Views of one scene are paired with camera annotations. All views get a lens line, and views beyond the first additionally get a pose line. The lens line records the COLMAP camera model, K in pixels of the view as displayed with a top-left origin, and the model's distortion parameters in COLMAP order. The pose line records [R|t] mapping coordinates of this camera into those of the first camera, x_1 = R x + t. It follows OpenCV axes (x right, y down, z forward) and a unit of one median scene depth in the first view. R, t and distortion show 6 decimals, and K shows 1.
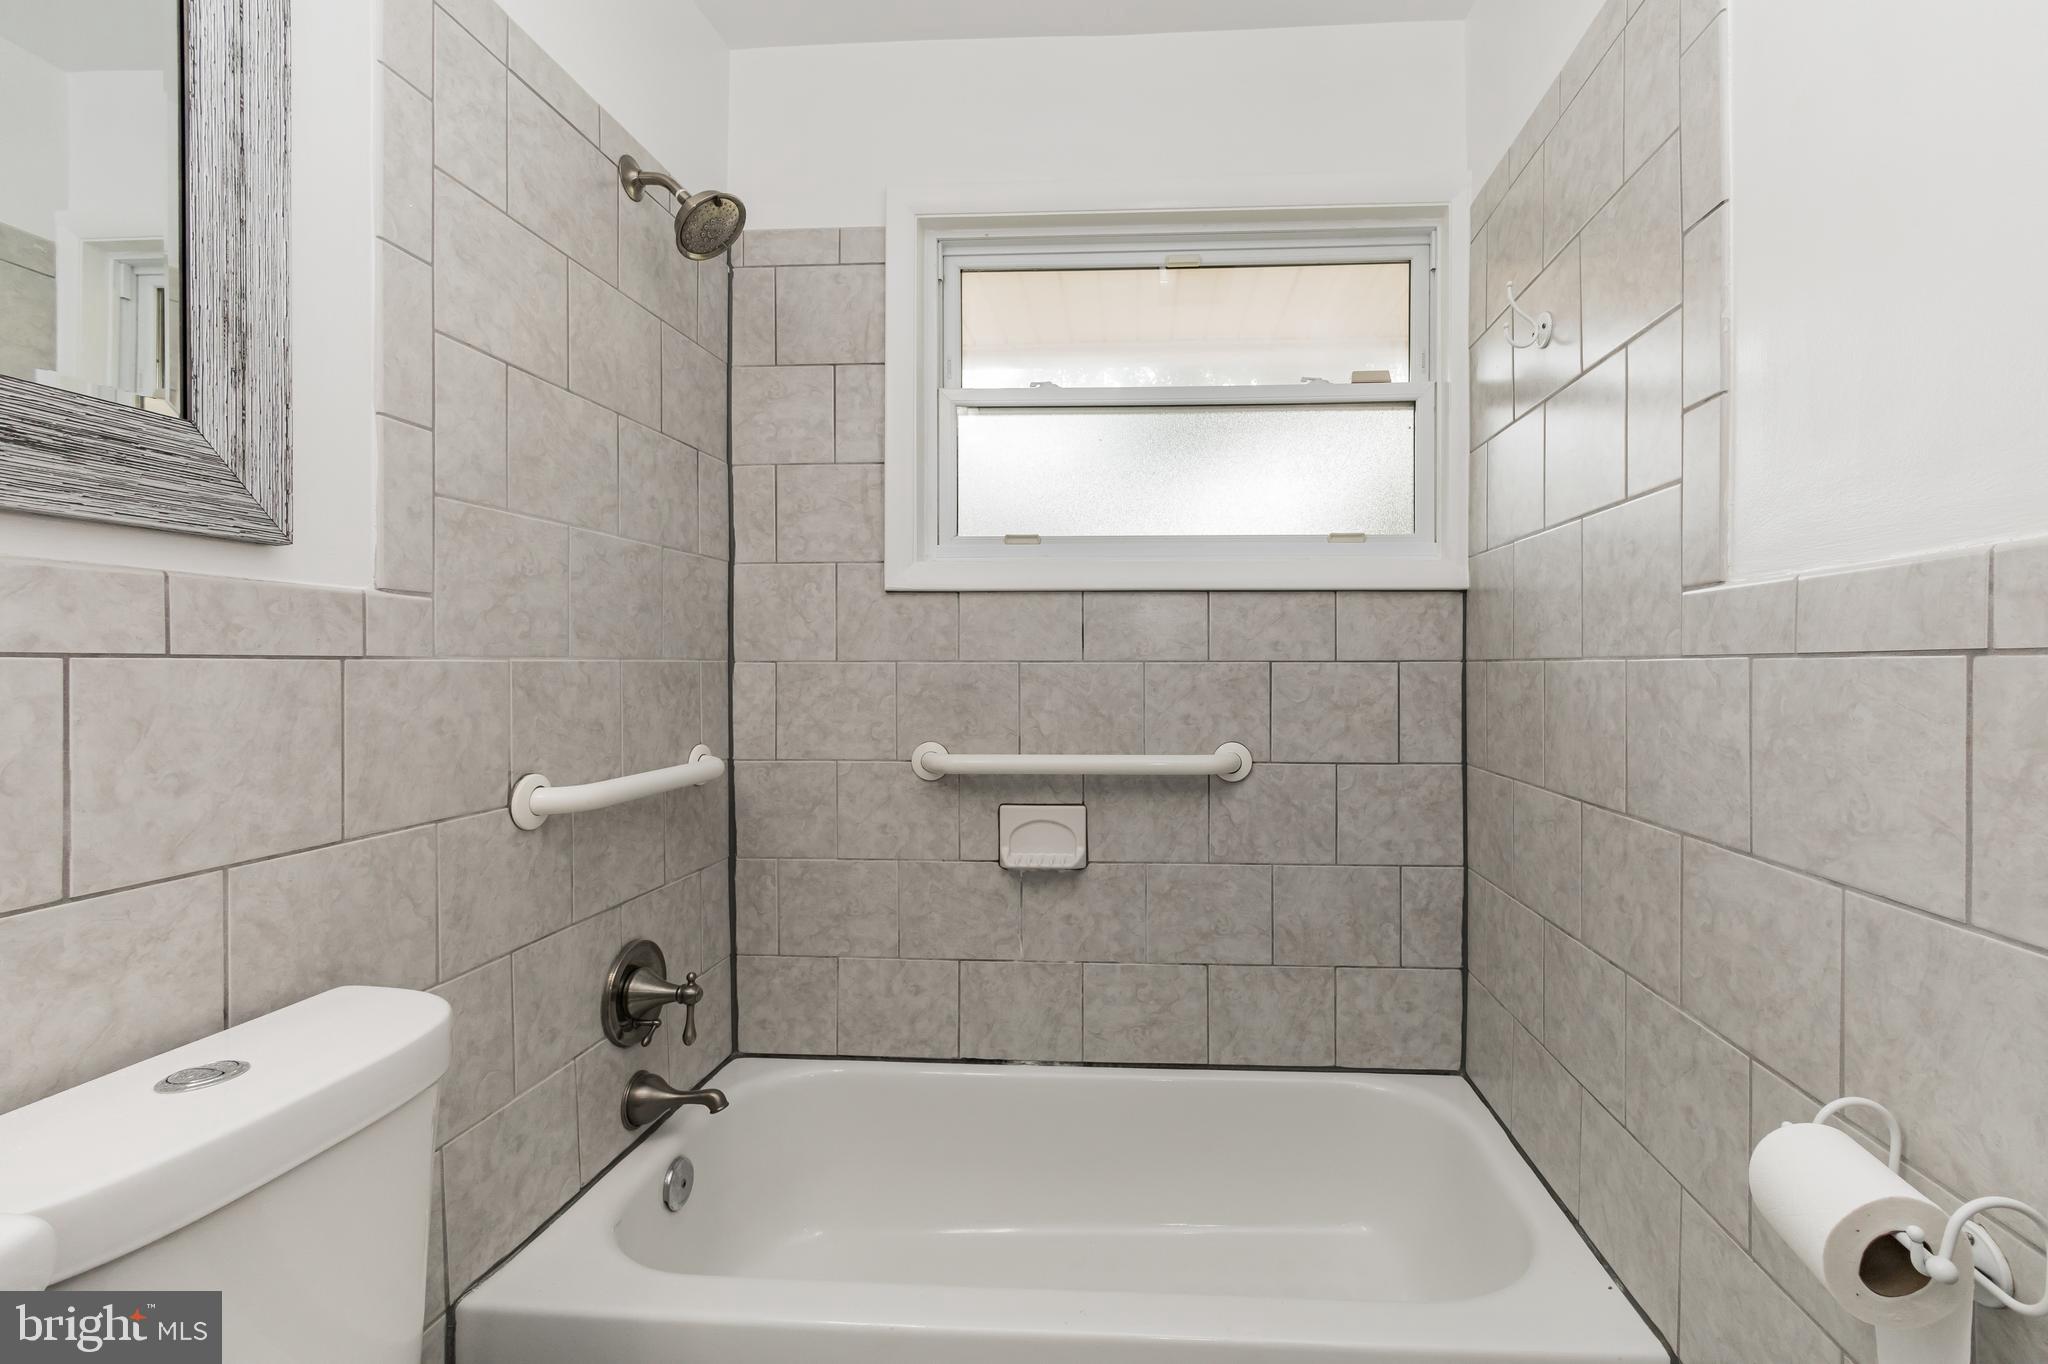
lens RADIAL K [[947.7, 0, 1116.7], [0, 947.7, 672.3], [0, 0, 1]] dist [-0.002247, -0.000359]
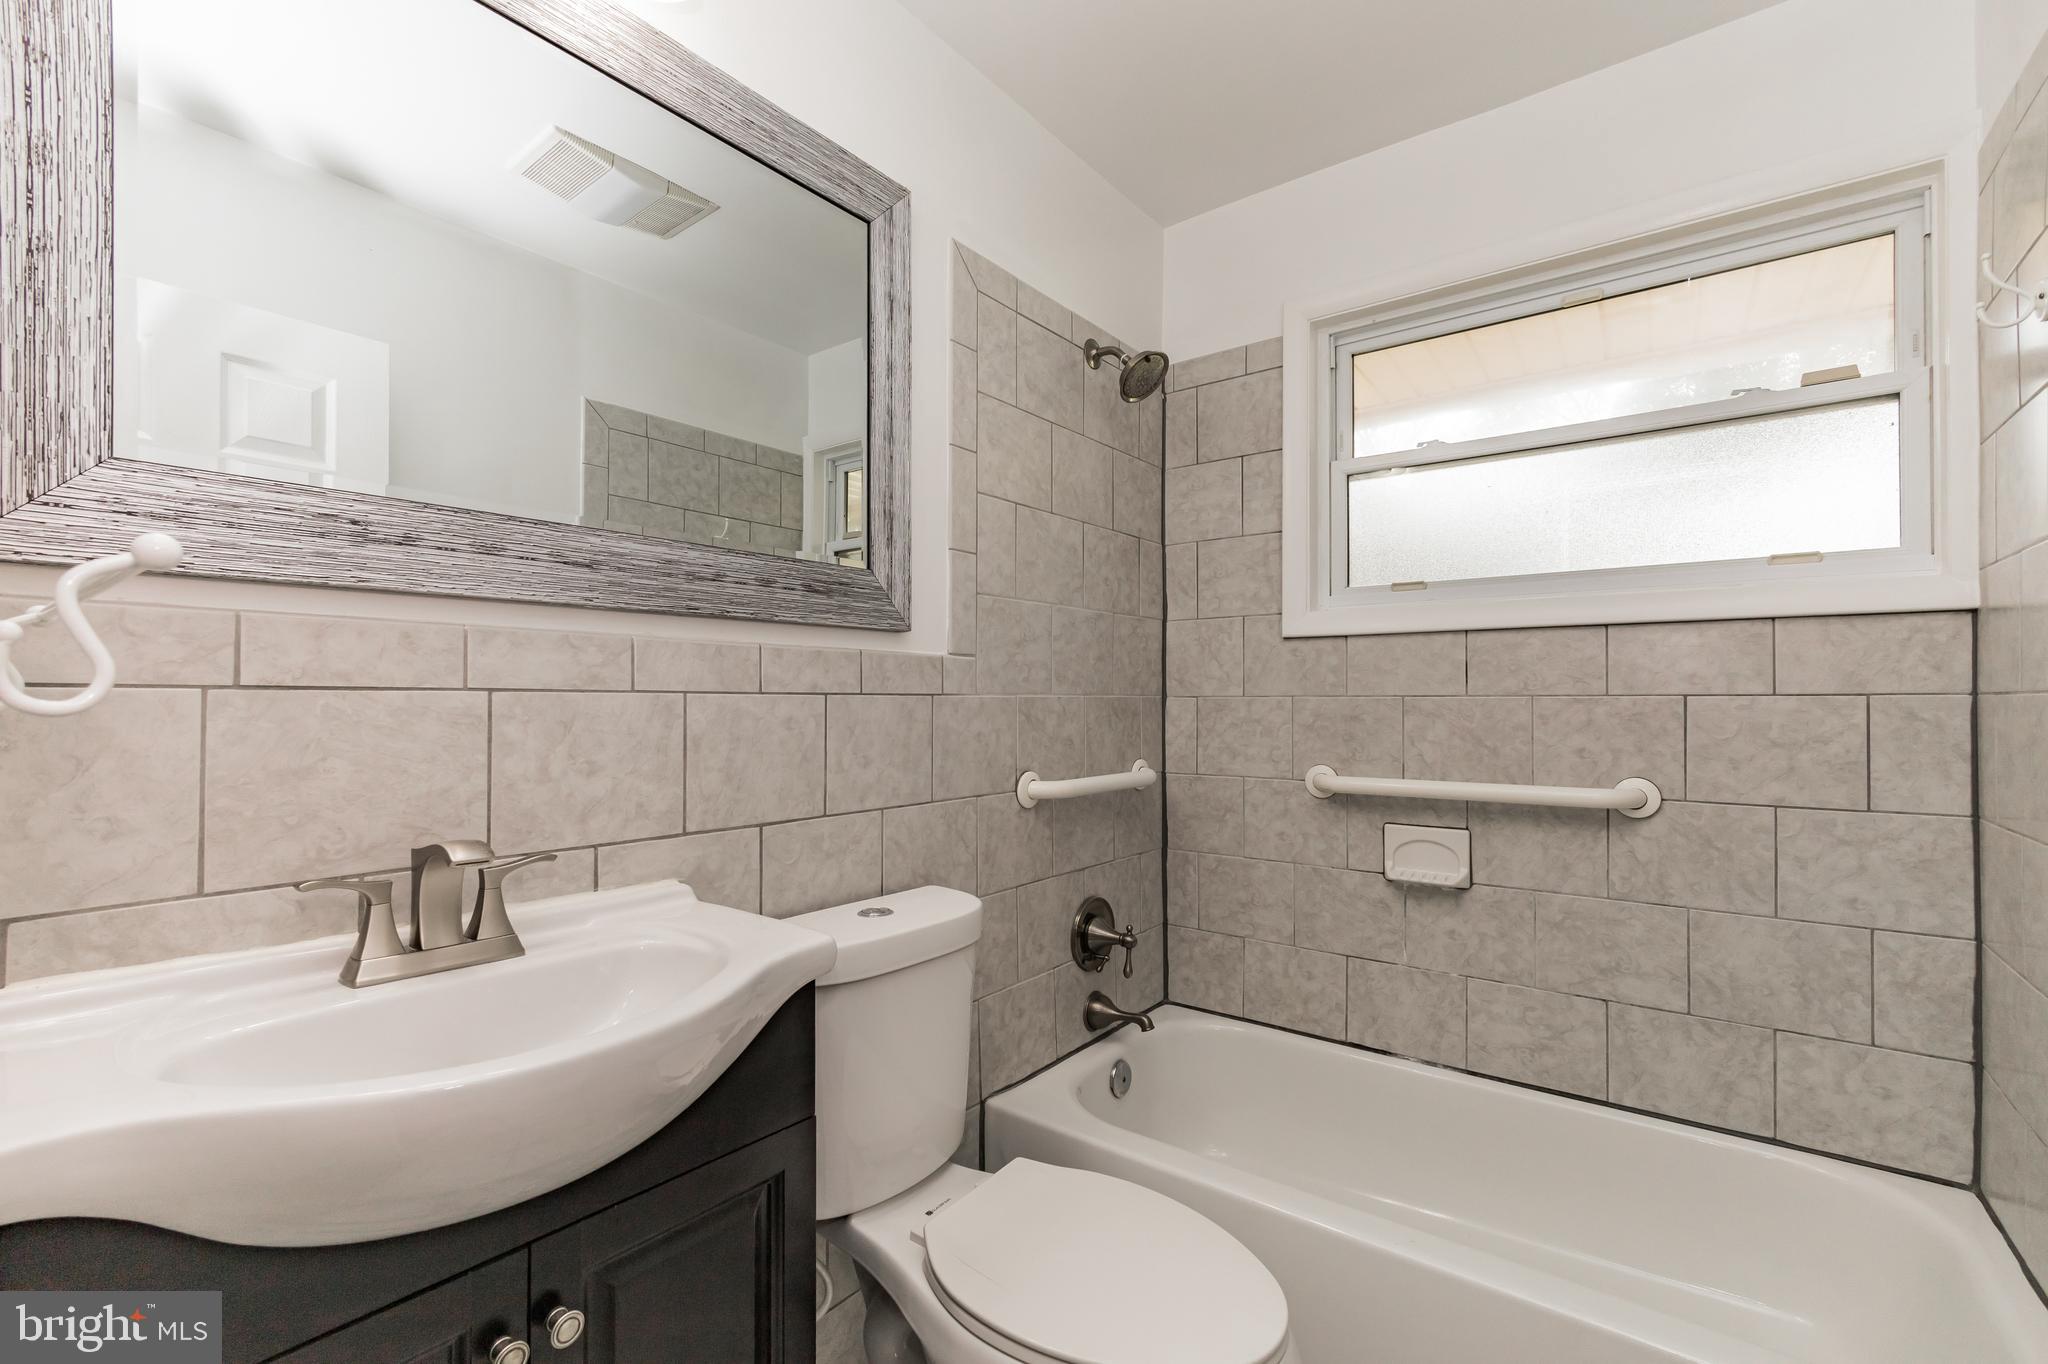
lens RADIAL K [[894.8, 0, 973.2], [0, 894.8, 682.4], [0, 0, 1]] dist [-0.000725, -0.000066]
pose [[0.804290, -0.011959, -0.594117, 0.122013], [-0.004660, 0.999640, -0.026430, 0.002796], [0.594219, 0.024026, 0.803944, -0.155478]]
